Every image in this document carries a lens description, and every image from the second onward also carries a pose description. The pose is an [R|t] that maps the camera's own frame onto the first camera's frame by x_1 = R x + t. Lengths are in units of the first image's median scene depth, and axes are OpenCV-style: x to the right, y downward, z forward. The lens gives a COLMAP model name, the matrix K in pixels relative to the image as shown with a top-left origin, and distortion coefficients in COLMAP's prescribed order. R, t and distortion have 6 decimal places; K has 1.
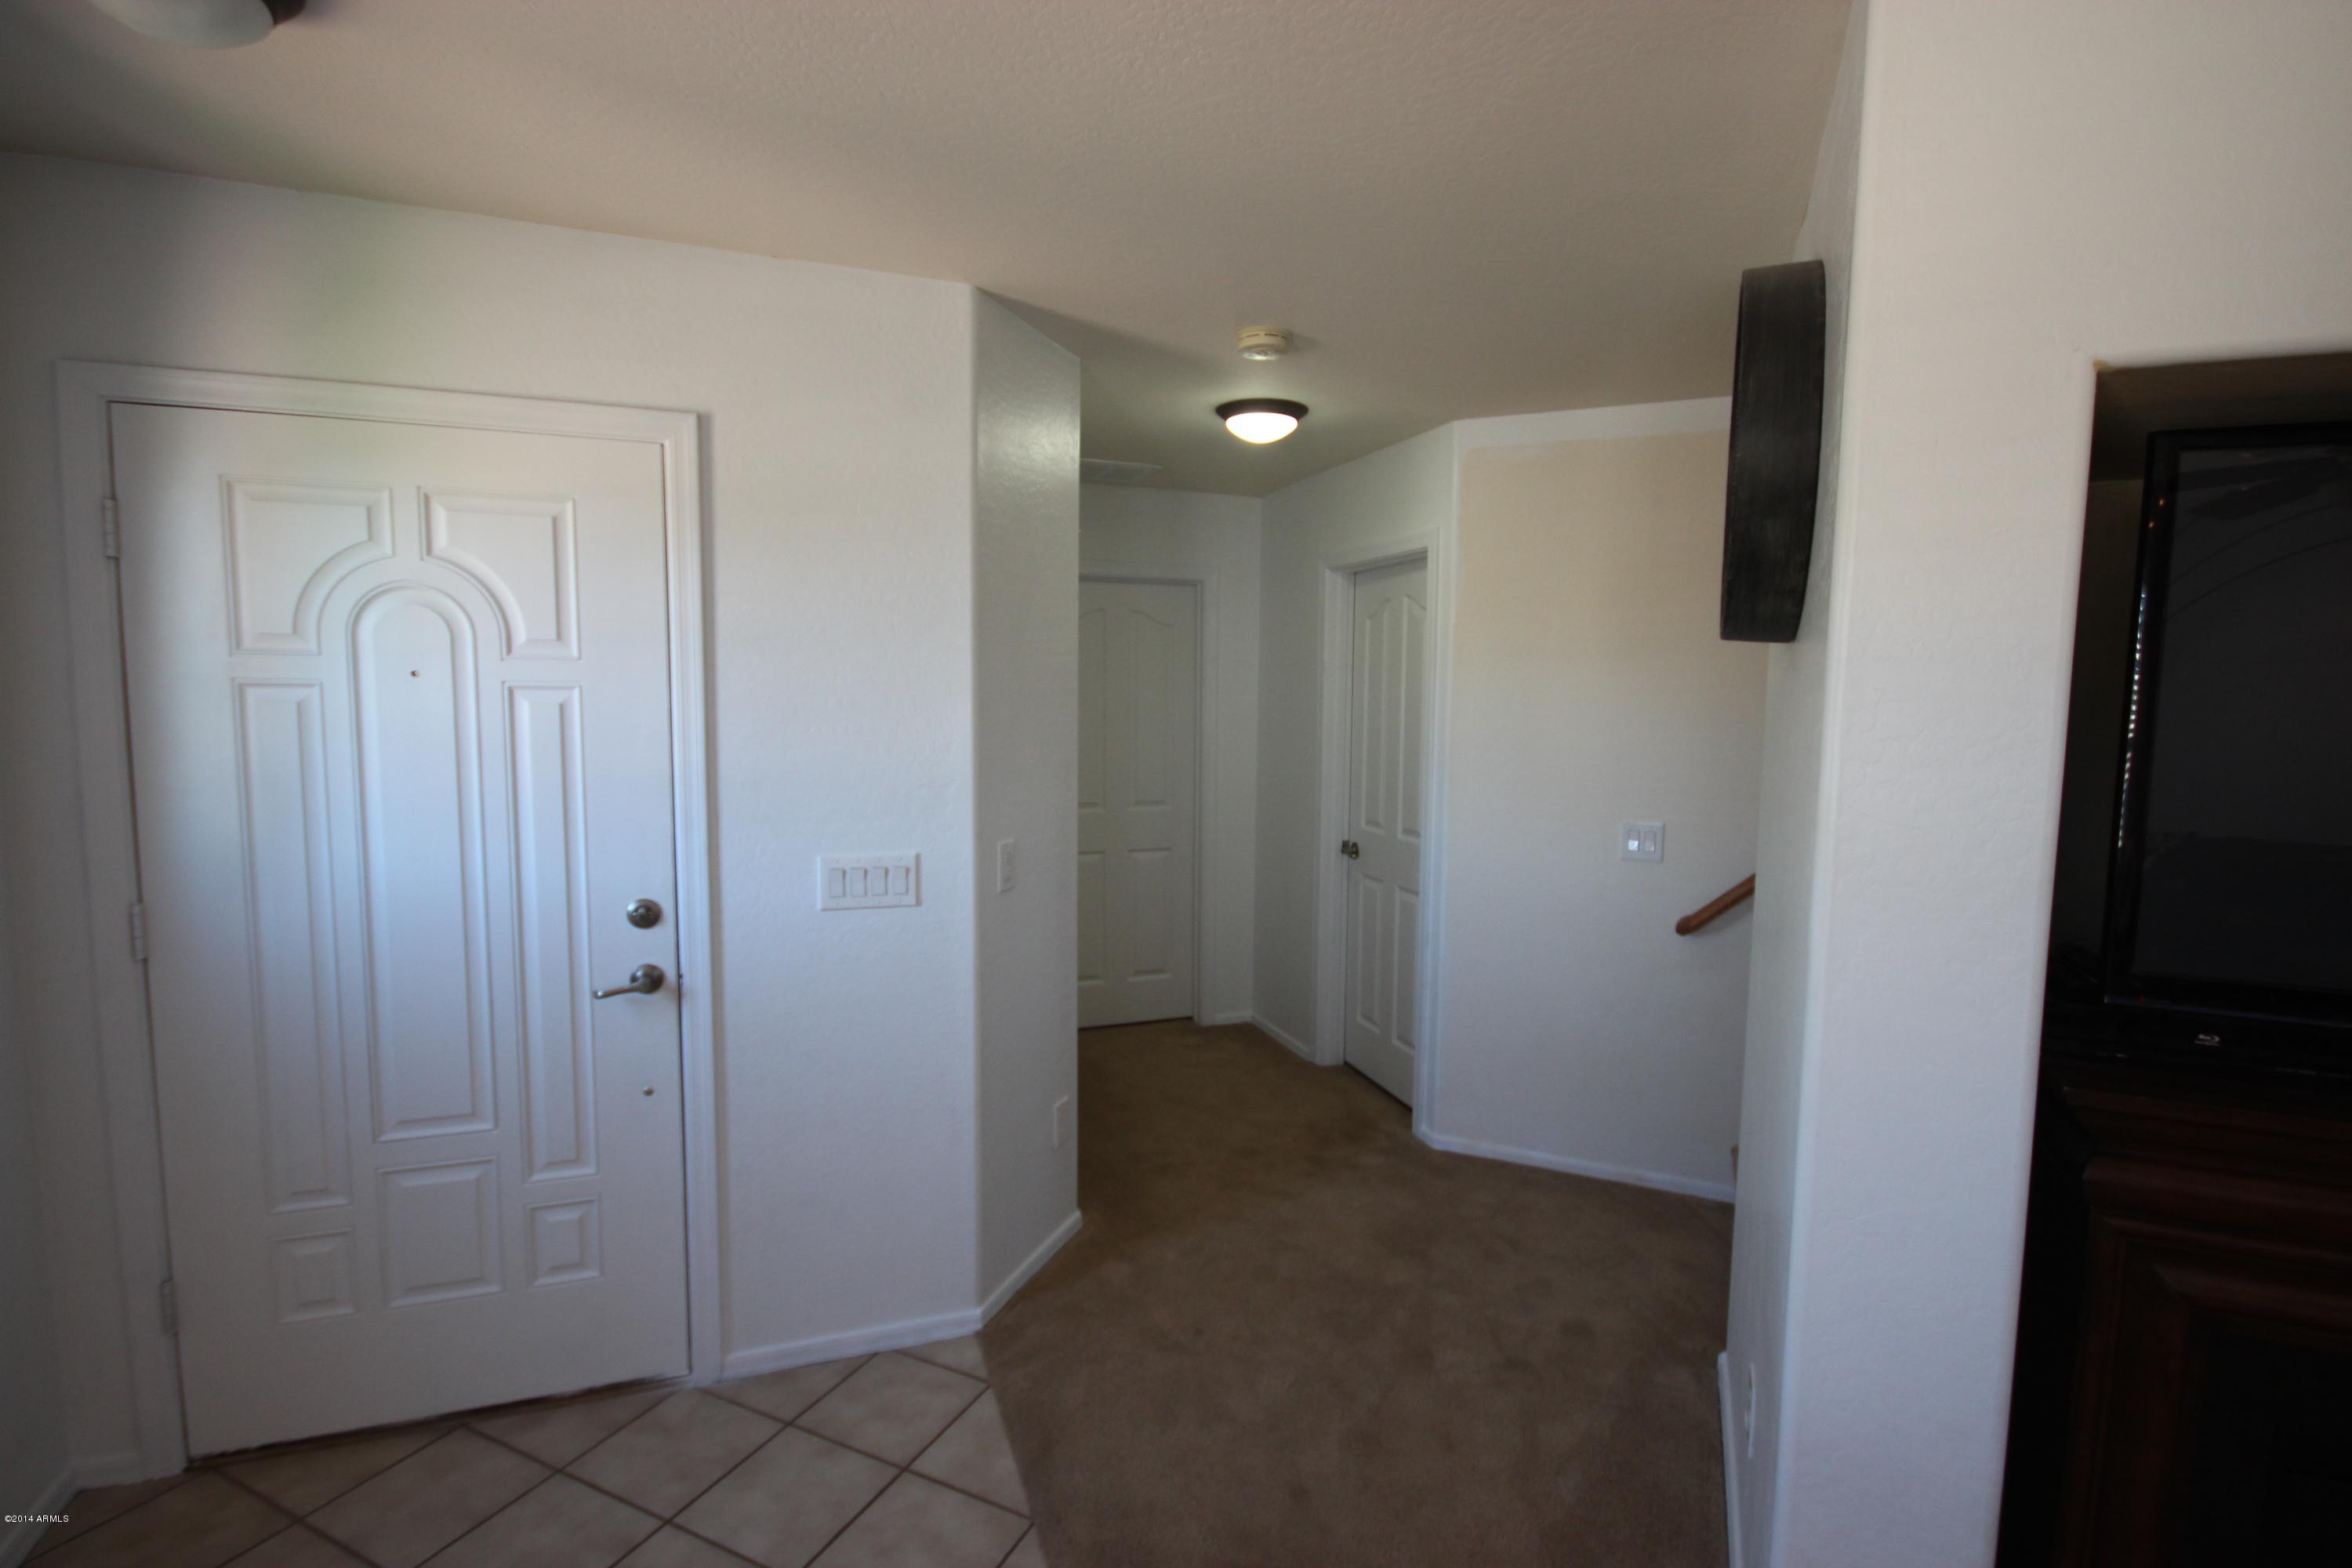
lens RADIAL K [[1086.1, 0, 1174.8], [0, 1086.1, 781.9], [0, 0, 1]] dist [0.003823, -0.007259]
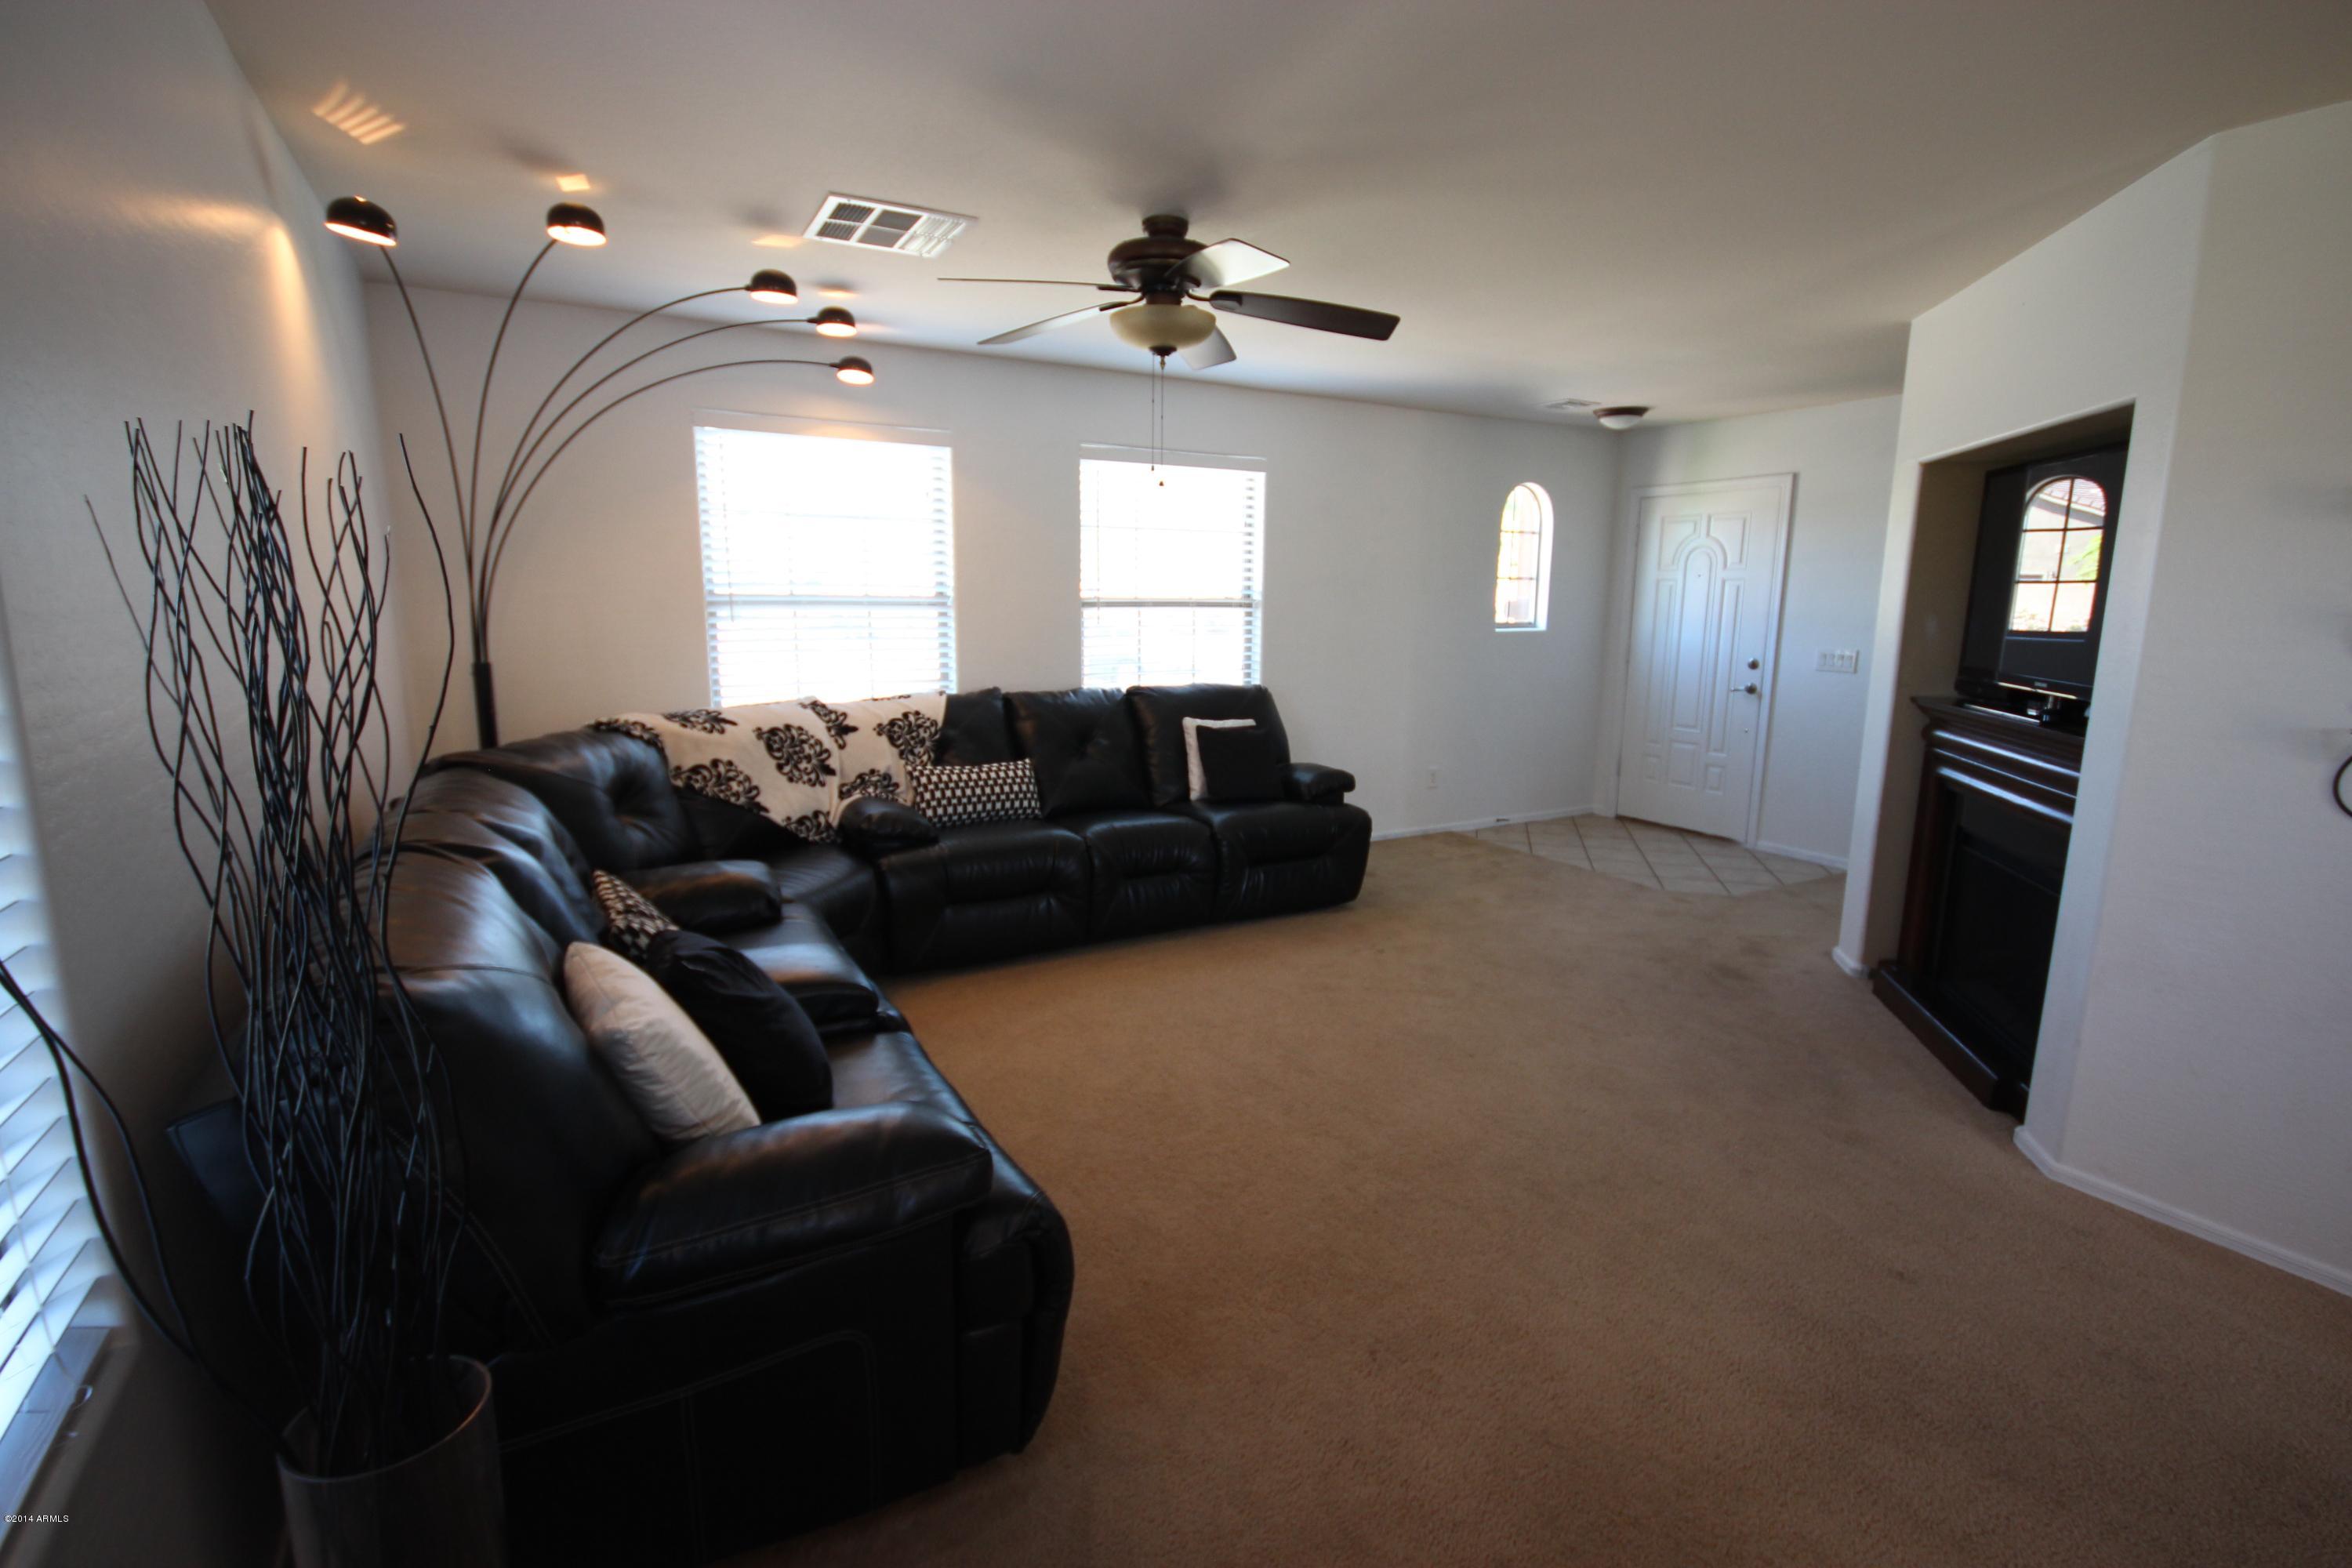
lens RADIAL K [[1086.1, 0, 1174.8], [0, 1086.1, 781.9], [0, 0, 1]] dist [0.003823, -0.007259]
pose [[0.163255, 0.156747, -0.974052, 1.953499], [-0.087938, 0.985680, 0.143880, 0.147466], [0.982657, 0.062167, 0.174701, -0.865401]]
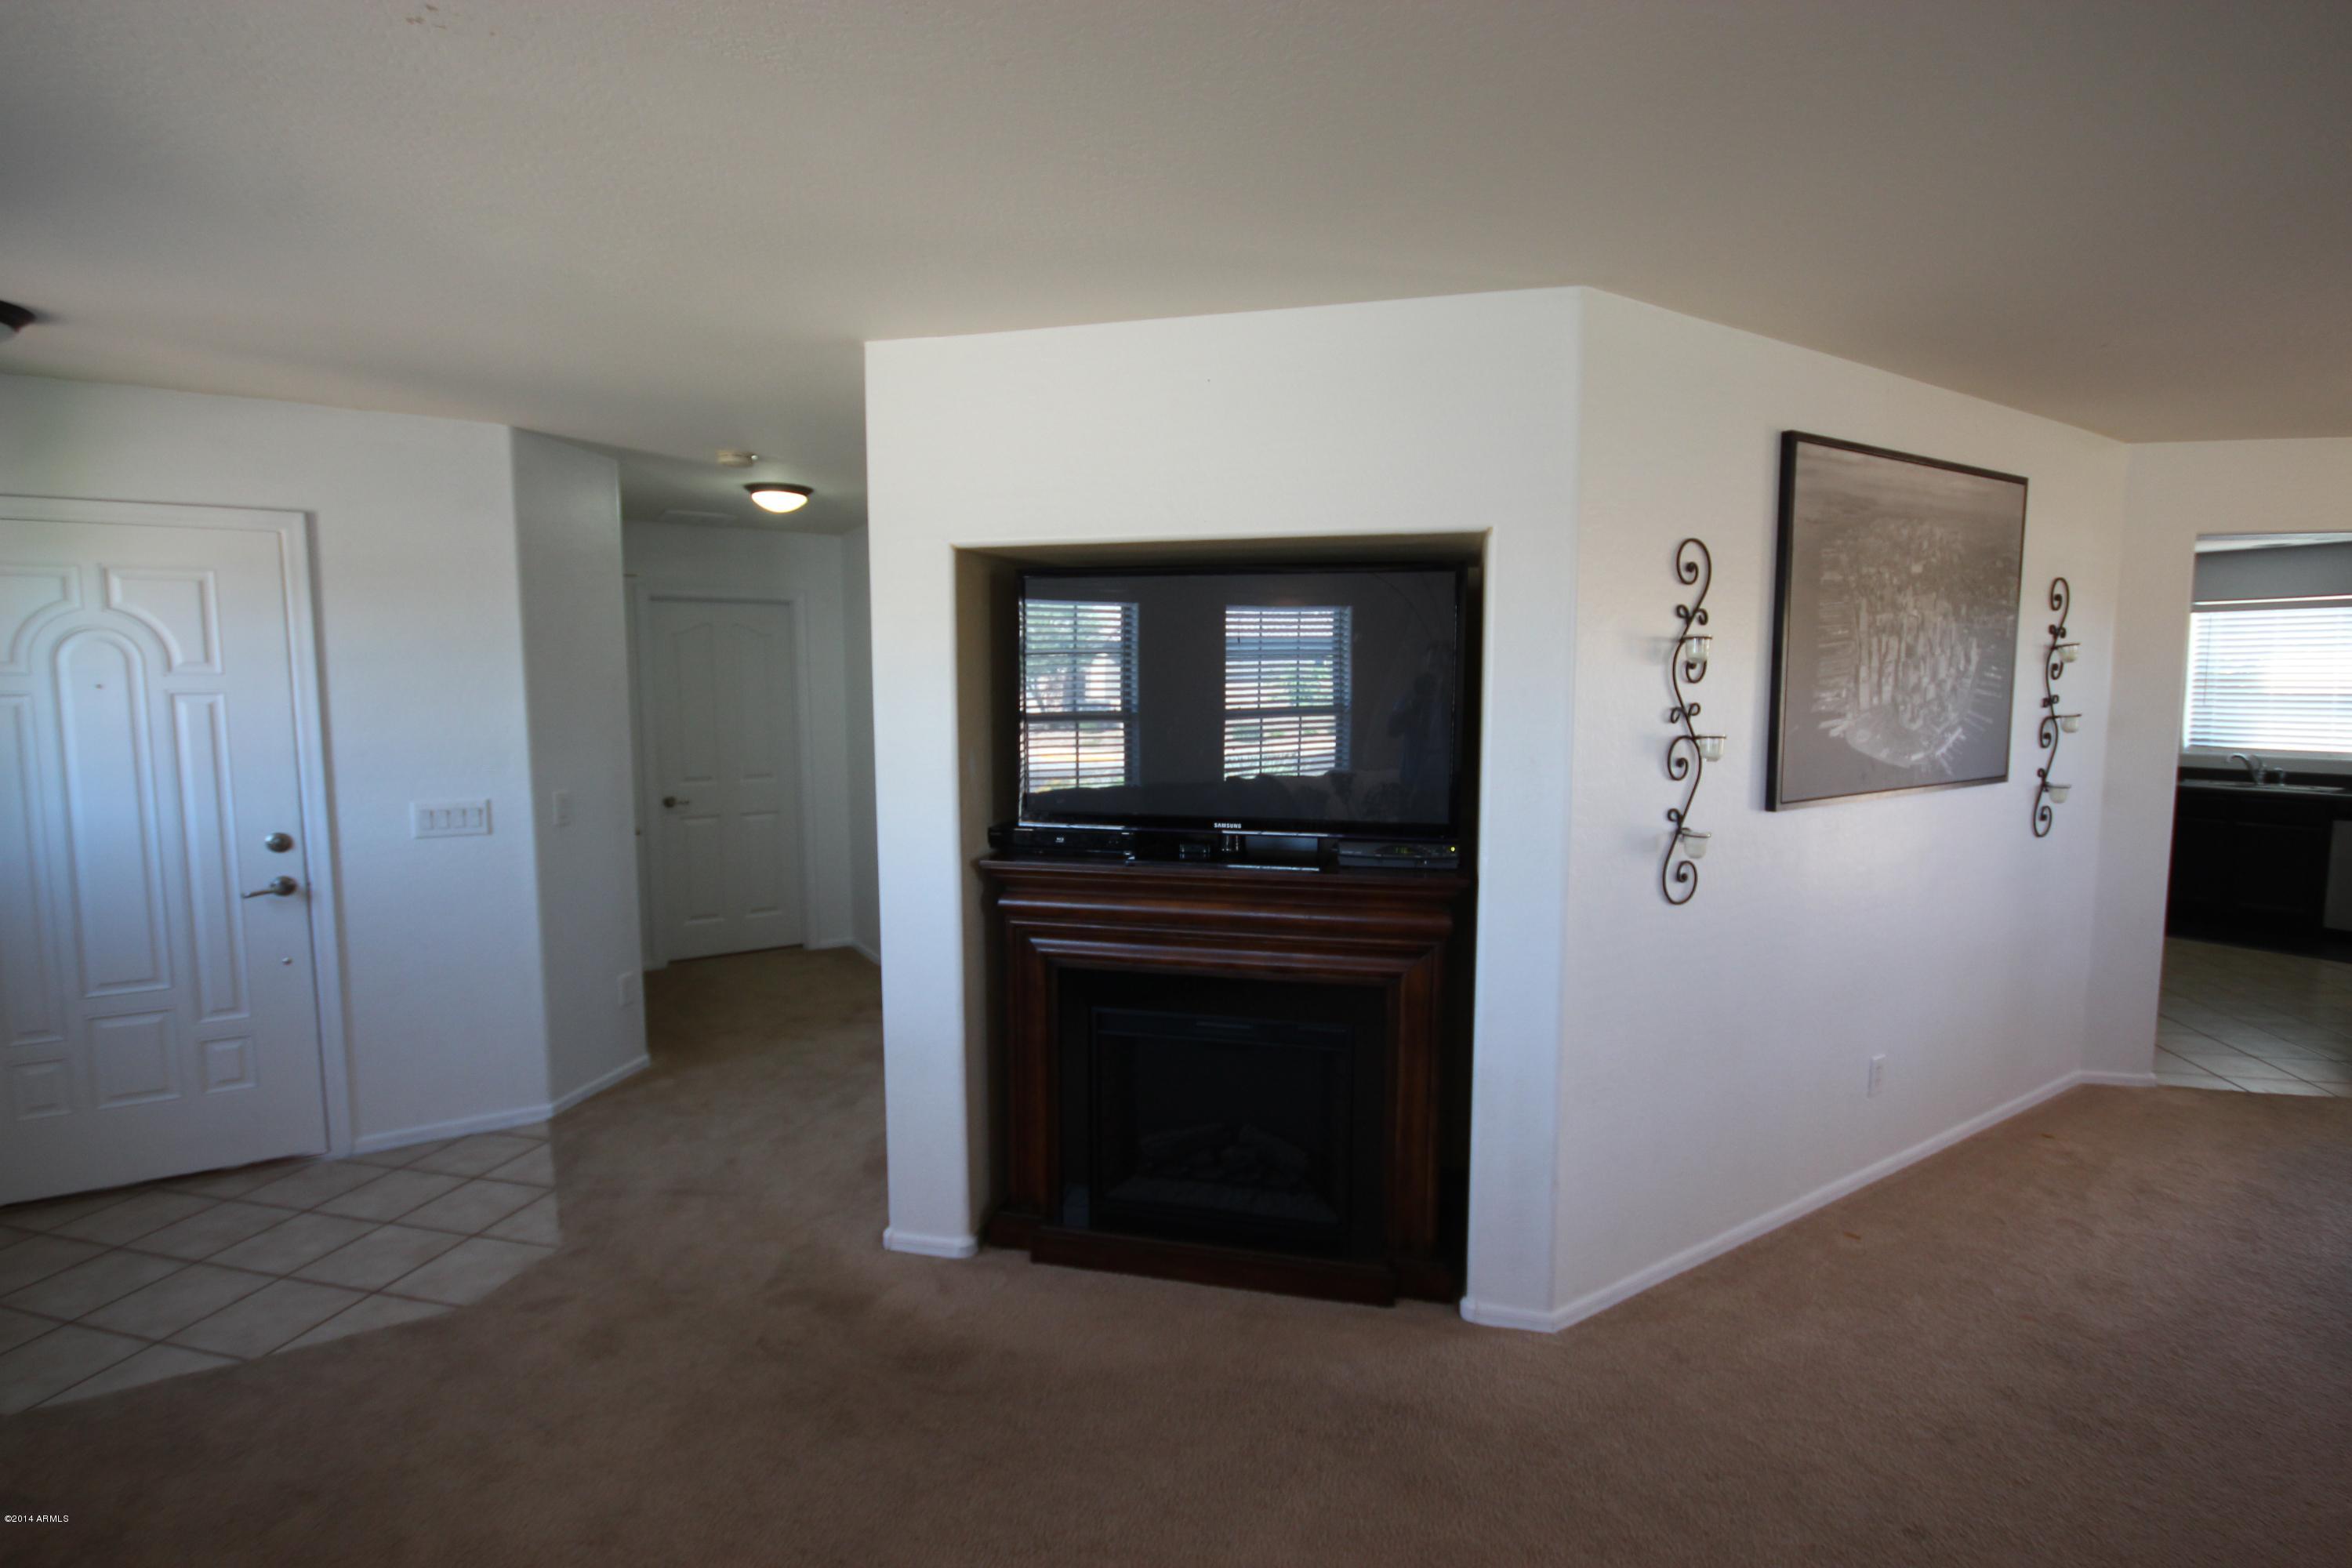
lens RADIAL K [[1080.3, 0, 1175.6], [0, 1080.3, 782.1], [0, 0, 1]] dist [0.018110, -0.017935]
pose [[0.979220, -0.033263, 0.200054, 0.430390], [0.031798, 0.999439, 0.010535, 0.061257], [-0.200292, -0.003955, 0.979728, -0.721193]]
